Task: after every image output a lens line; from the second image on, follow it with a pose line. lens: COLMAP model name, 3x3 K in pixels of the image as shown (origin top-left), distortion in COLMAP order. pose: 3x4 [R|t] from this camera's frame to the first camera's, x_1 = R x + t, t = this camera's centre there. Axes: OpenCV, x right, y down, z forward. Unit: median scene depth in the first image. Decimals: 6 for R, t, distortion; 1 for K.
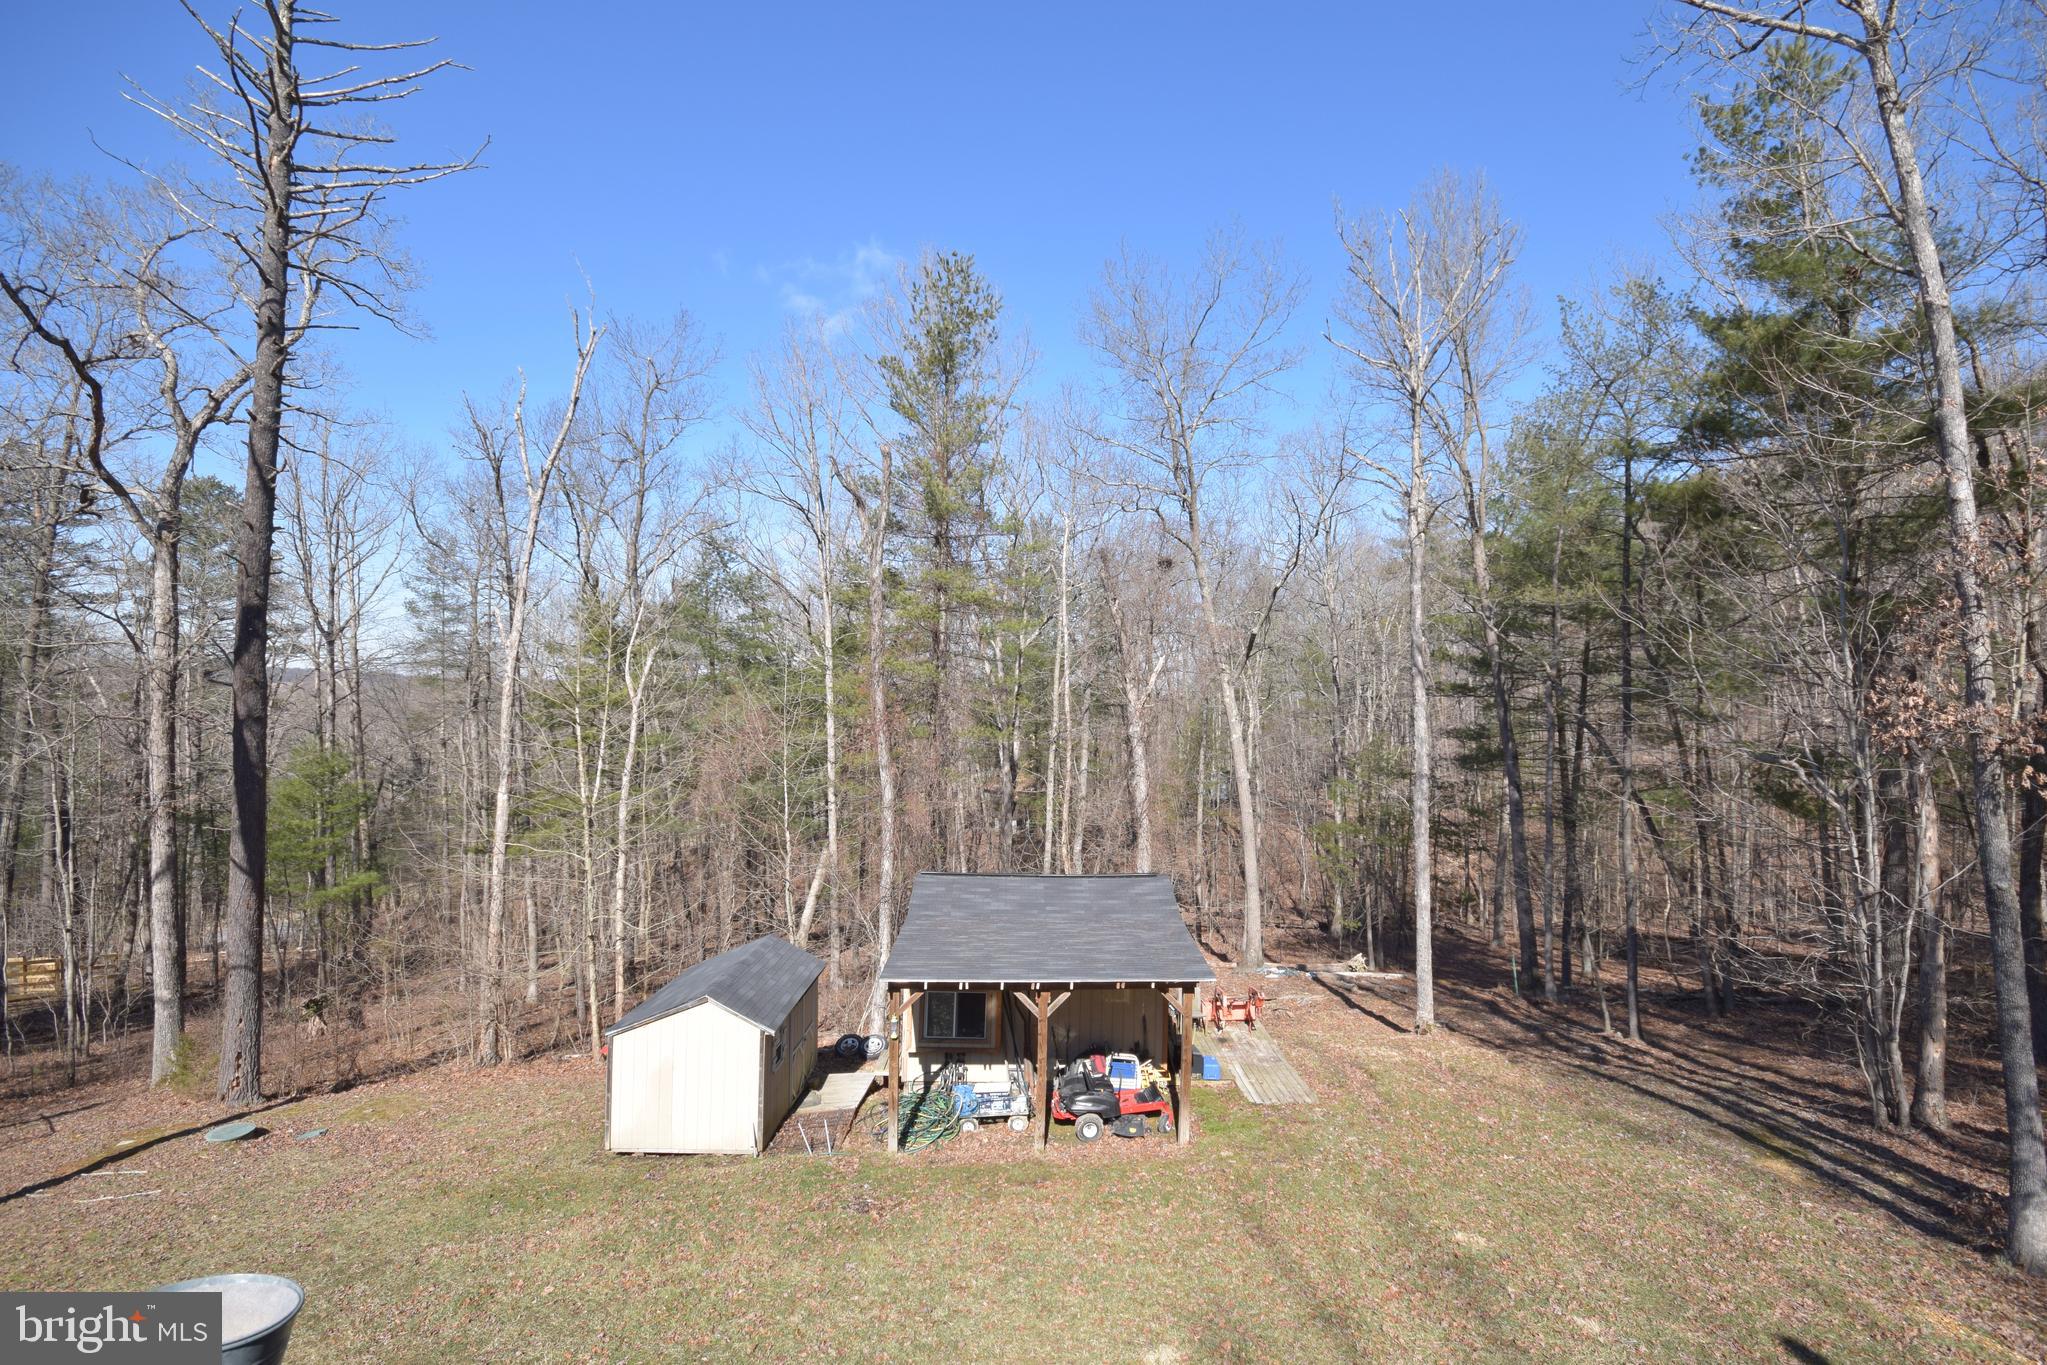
lens RADIAL K [[963.3, 0, 1064.1], [0, 963.3, 686.8], [0, 0, 1]] dist [-0.011062, -0.000344]
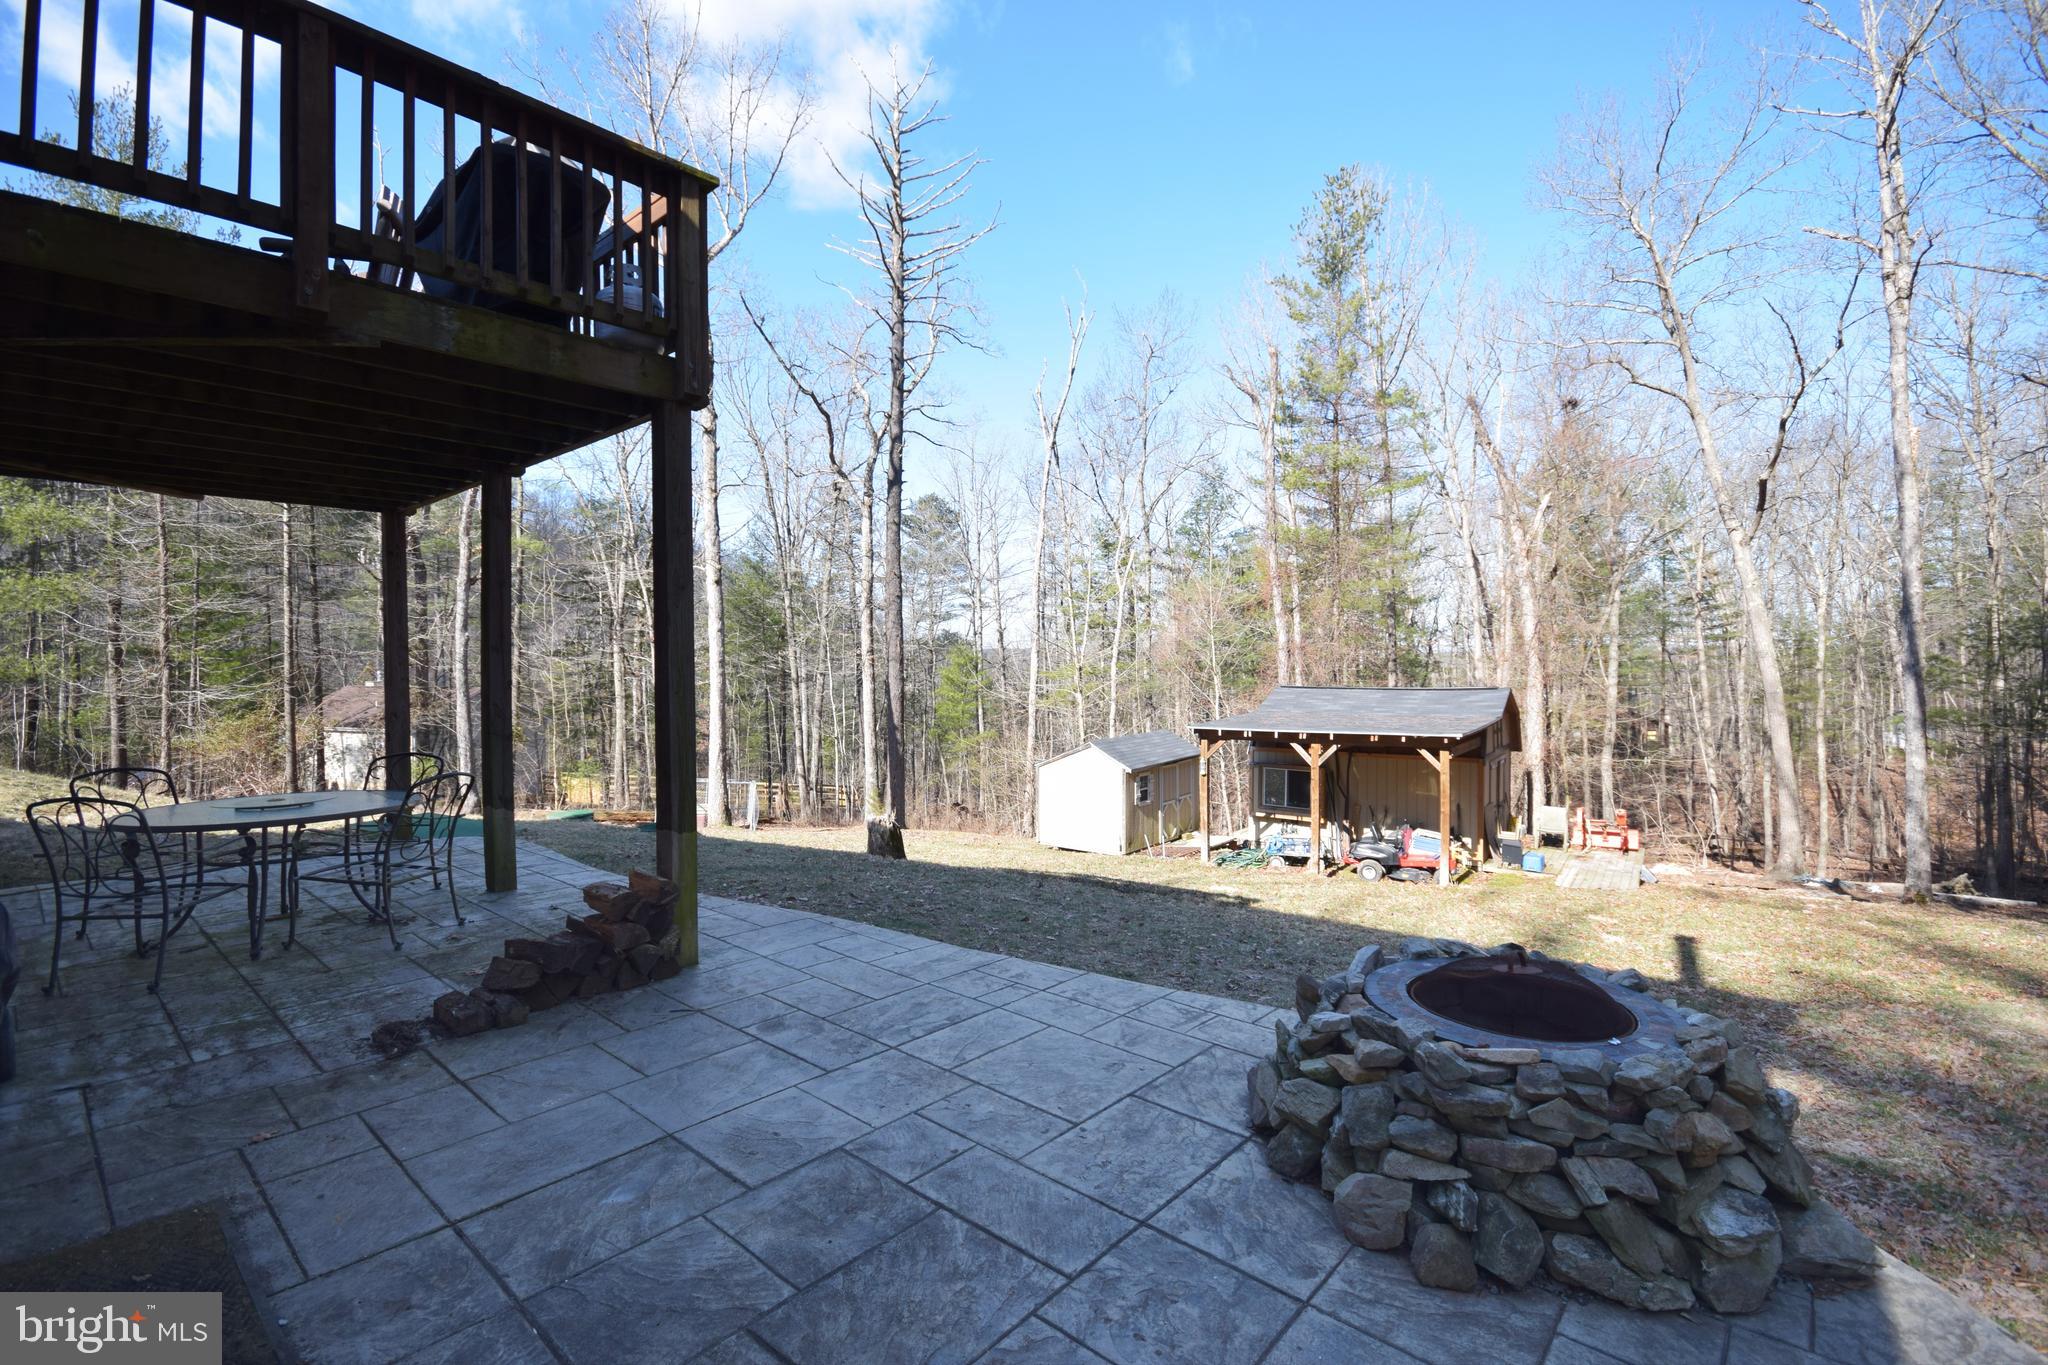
lens RADIAL K [[908.2, 0, 1028.2], [0, 908.2, 670.9], [0, 0, 1]] dist [0.001170, -0.009518]
pose [[0.780455, -0.019075, -0.624922, 0.387177], [0.025004, 0.999687, 0.000713, 0.199577], [0.624712, -0.016182, 0.780687, -0.113679]]
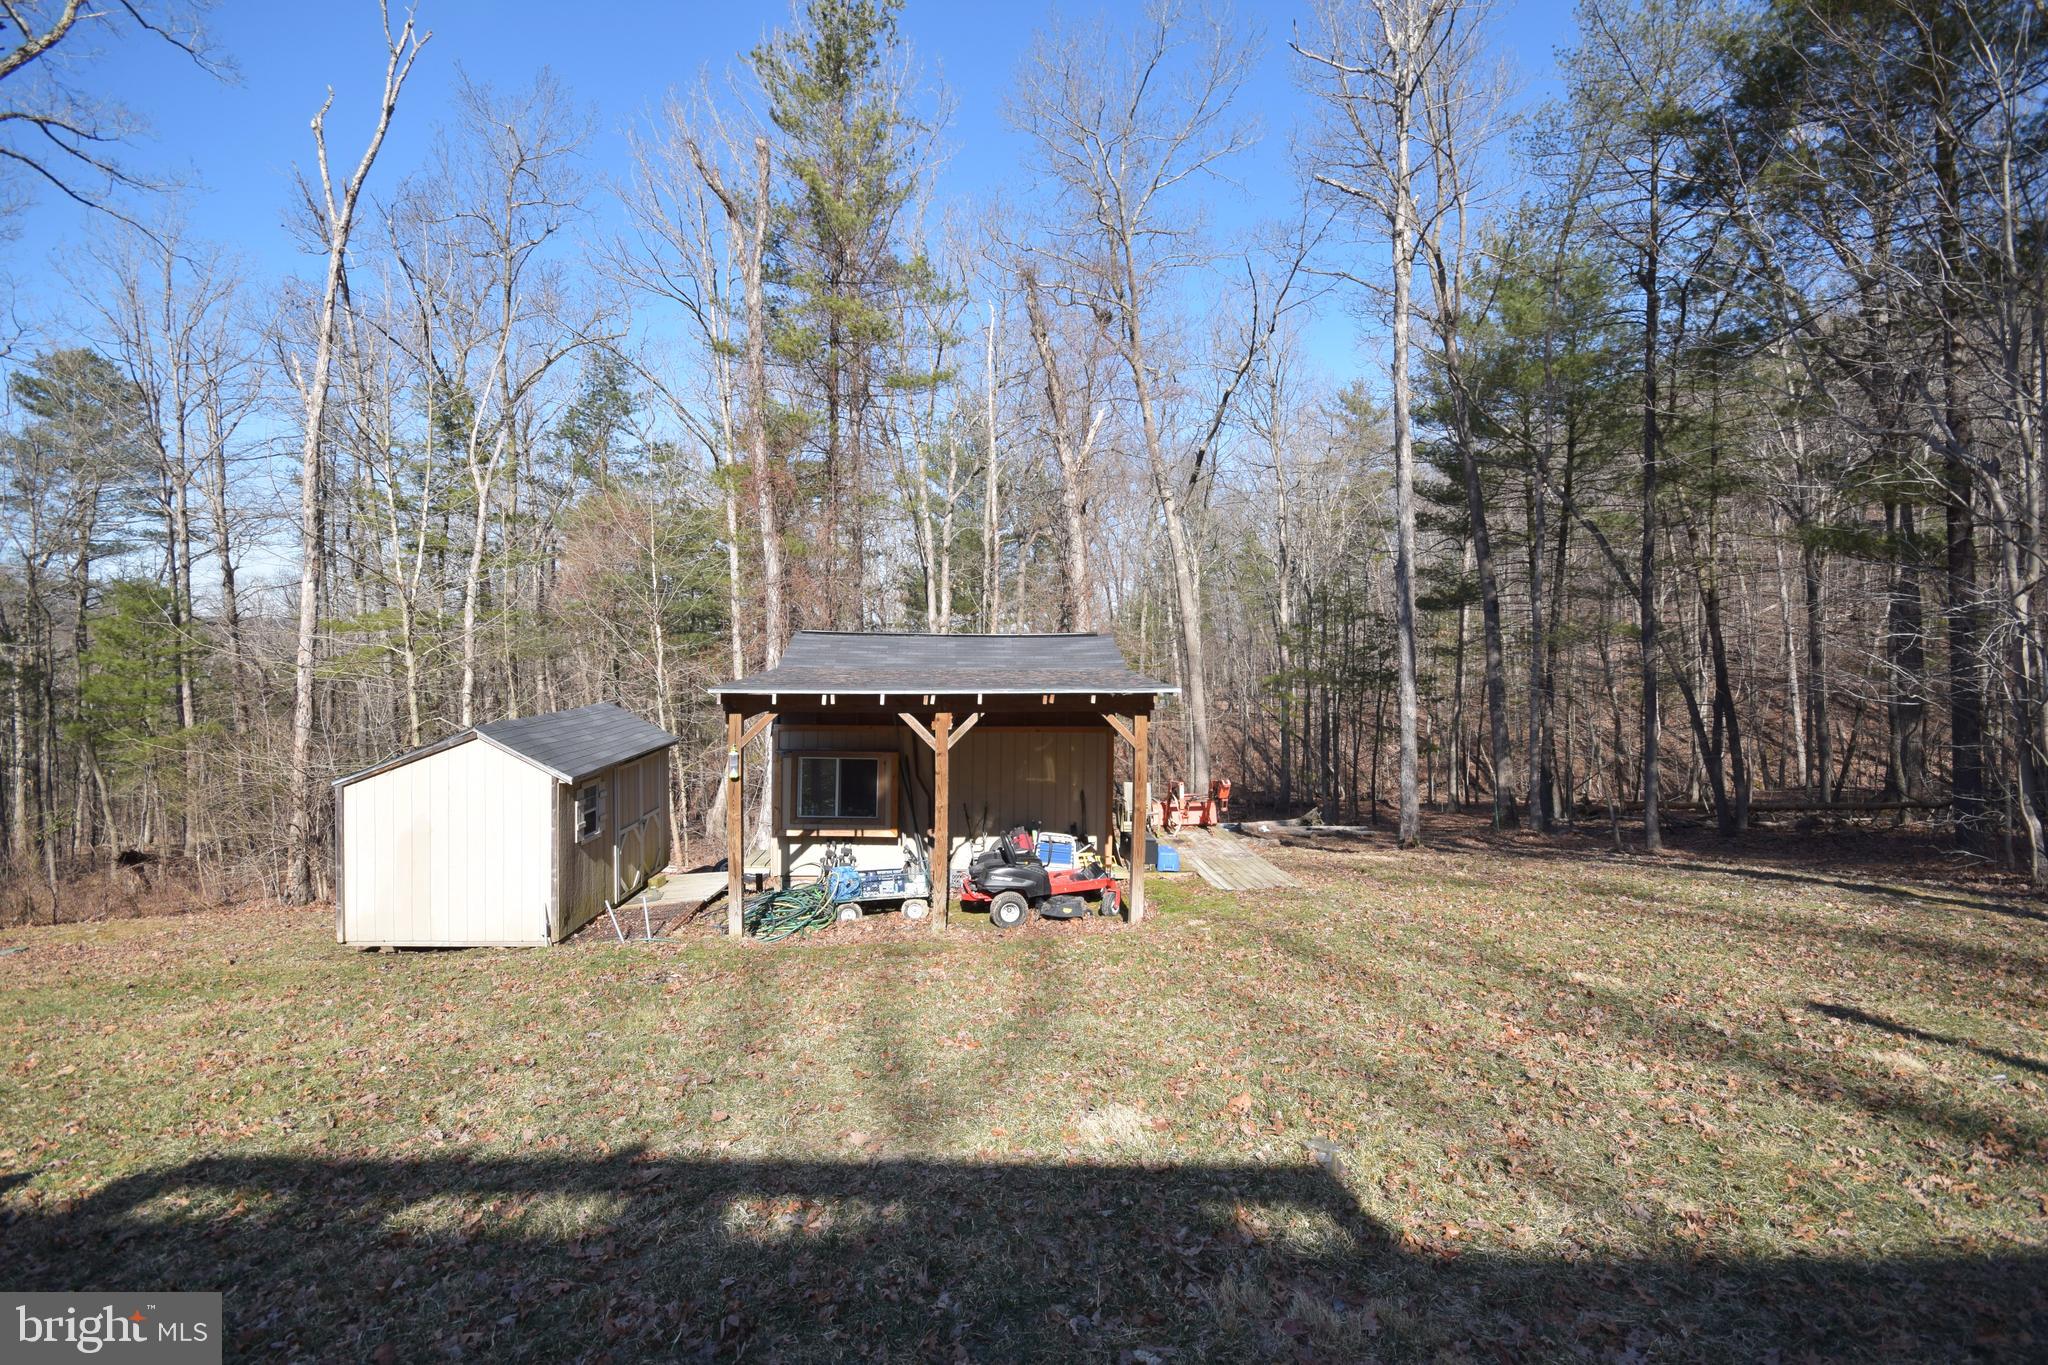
lens RADIAL K [[908.2, 0, 1028.2], [0, 908.2, 670.9], [0, 0, 1]] dist [0.001170, -0.009518]
pose [[0.999710, -0.009499, 0.022151, 0.026684], [0.008740, 0.999381, 0.034085, 0.243854], [-0.022461, -0.033882, 0.999173, 0.294124]]
